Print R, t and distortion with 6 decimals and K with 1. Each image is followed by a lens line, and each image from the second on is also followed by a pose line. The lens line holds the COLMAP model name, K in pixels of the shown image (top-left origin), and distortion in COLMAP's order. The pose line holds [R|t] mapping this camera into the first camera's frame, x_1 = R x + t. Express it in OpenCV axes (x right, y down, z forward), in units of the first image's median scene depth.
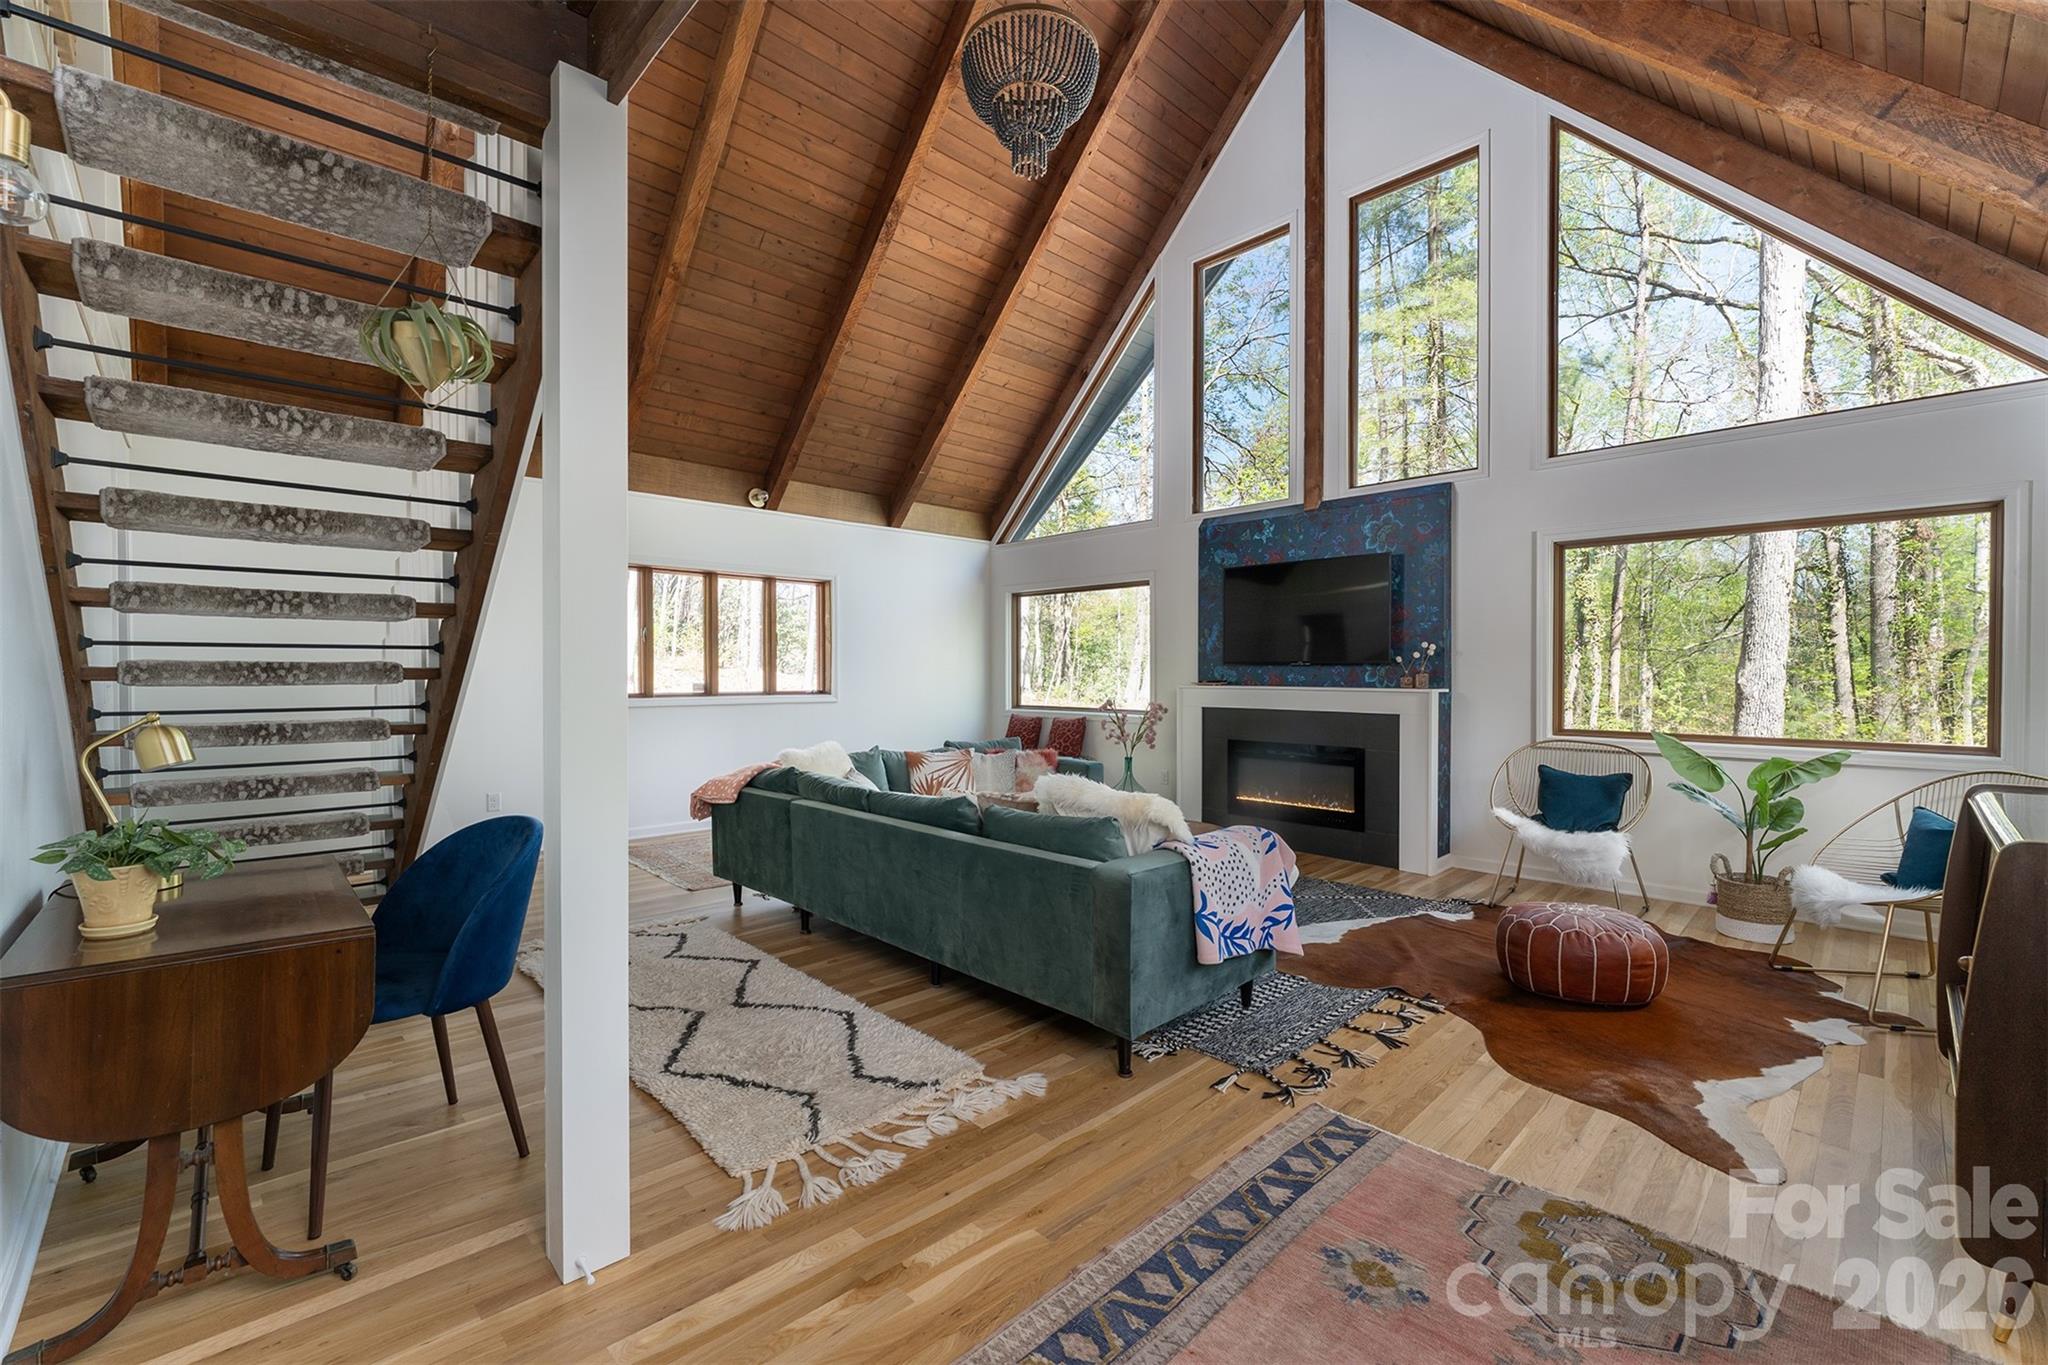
lens RADIAL K [[832.6, 0, 1026.2], [0, 832.6, 677.5], [0, 0, 1]] dist [-0.001142, 0.000125]
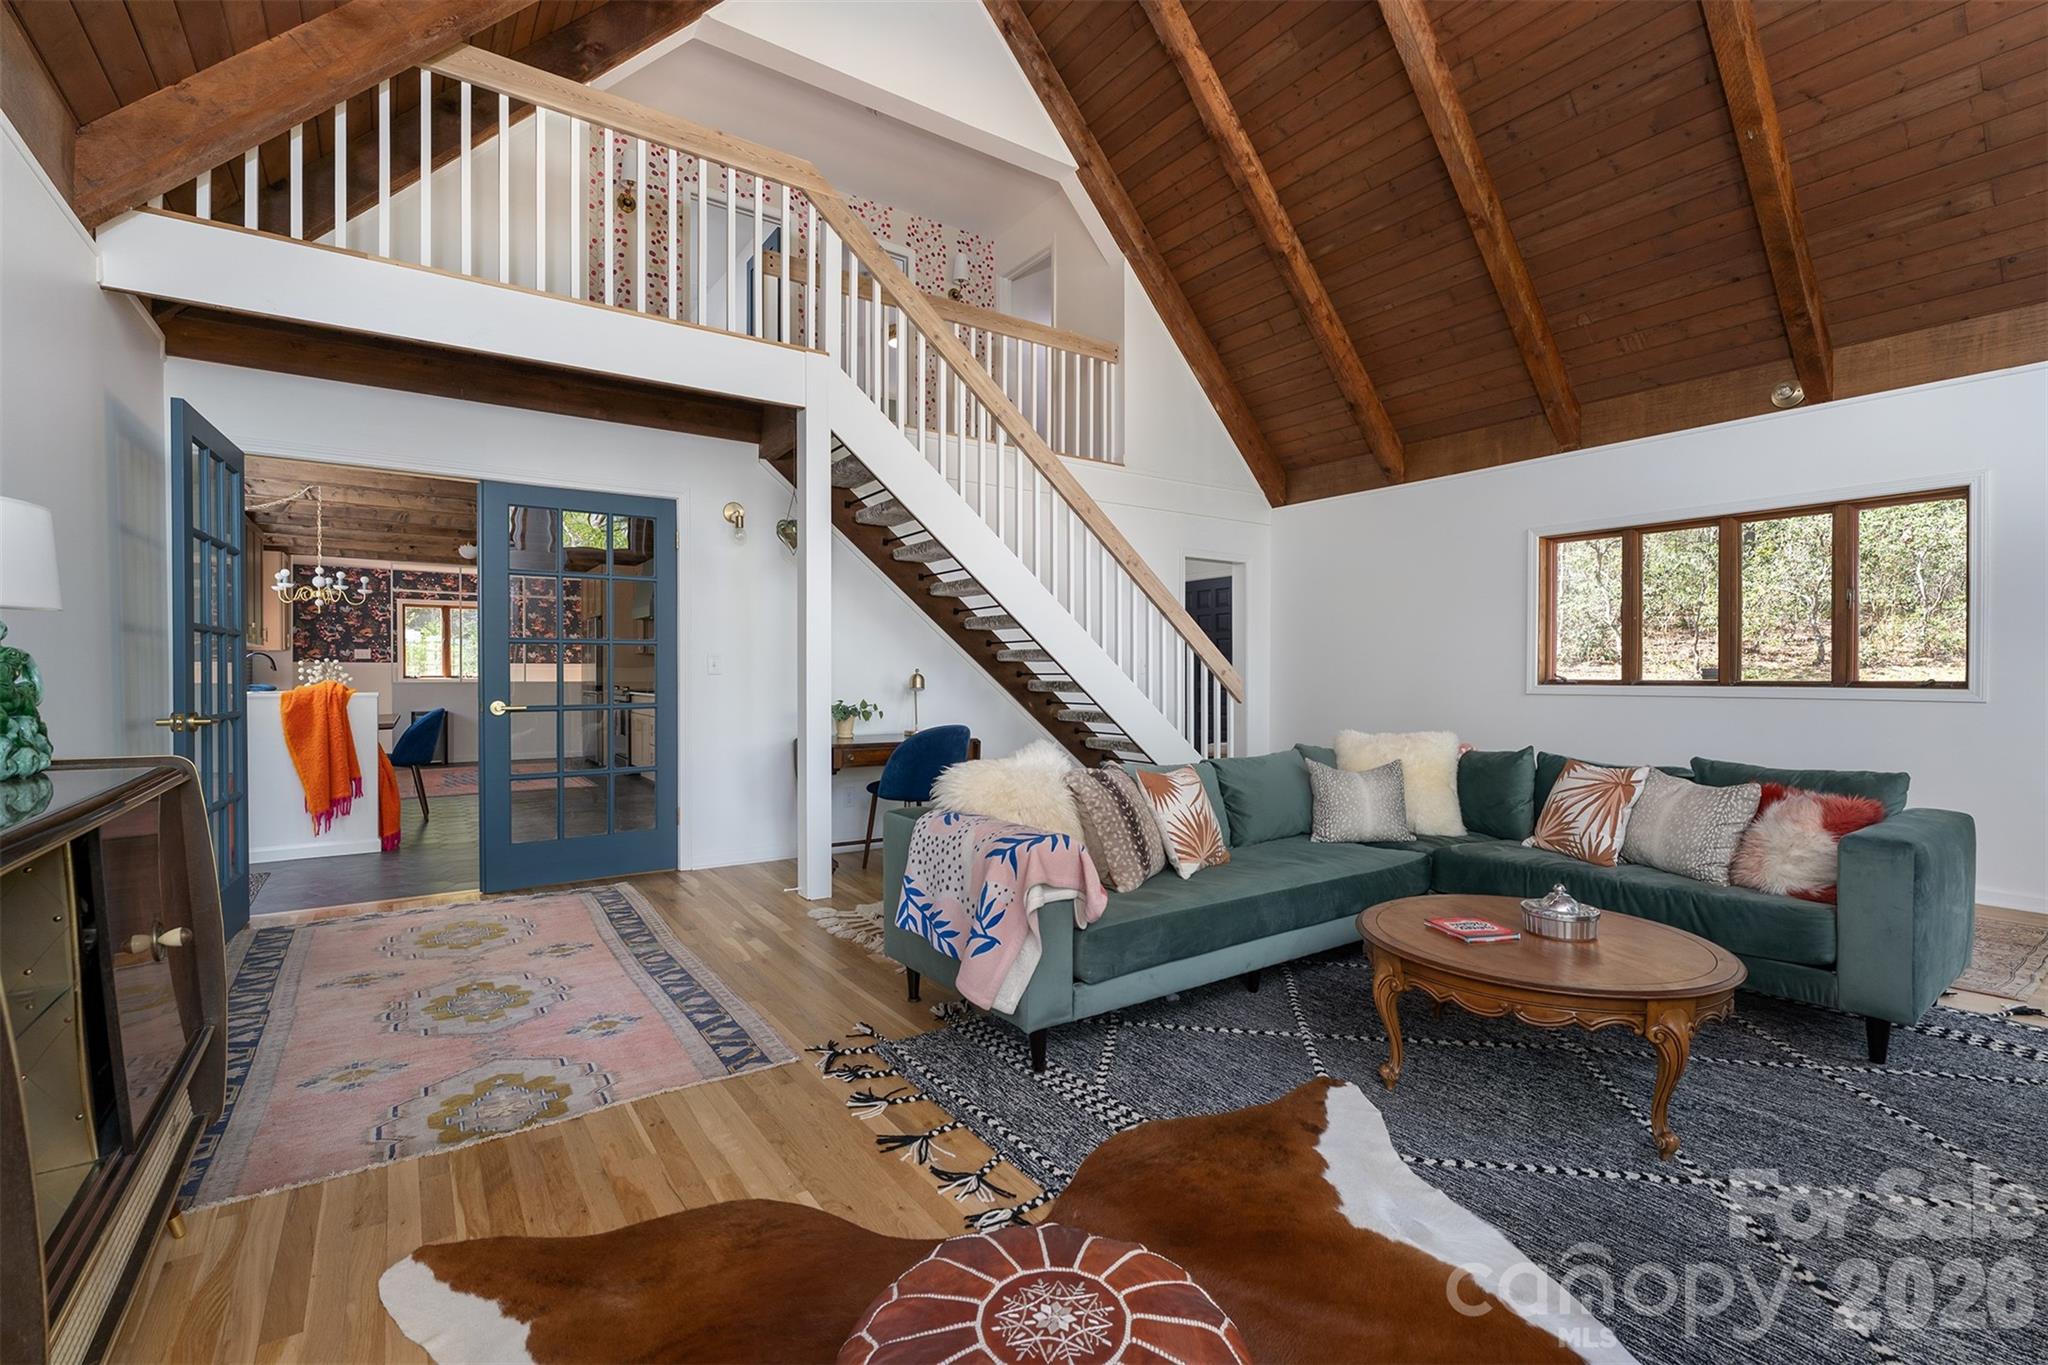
lens RADIAL K [[887.6, 0, 1025.1], [0, 887.6, 681.4], [0, 0, 1]] dist [0.001097, -0.000013]
pose [[-0.146842, 0.004434, -0.989150, 1.536668], [-0.008906, 0.999943, 0.005805, 0.057373], [0.989120, 0.009662, -0.146794, 1.605351]]
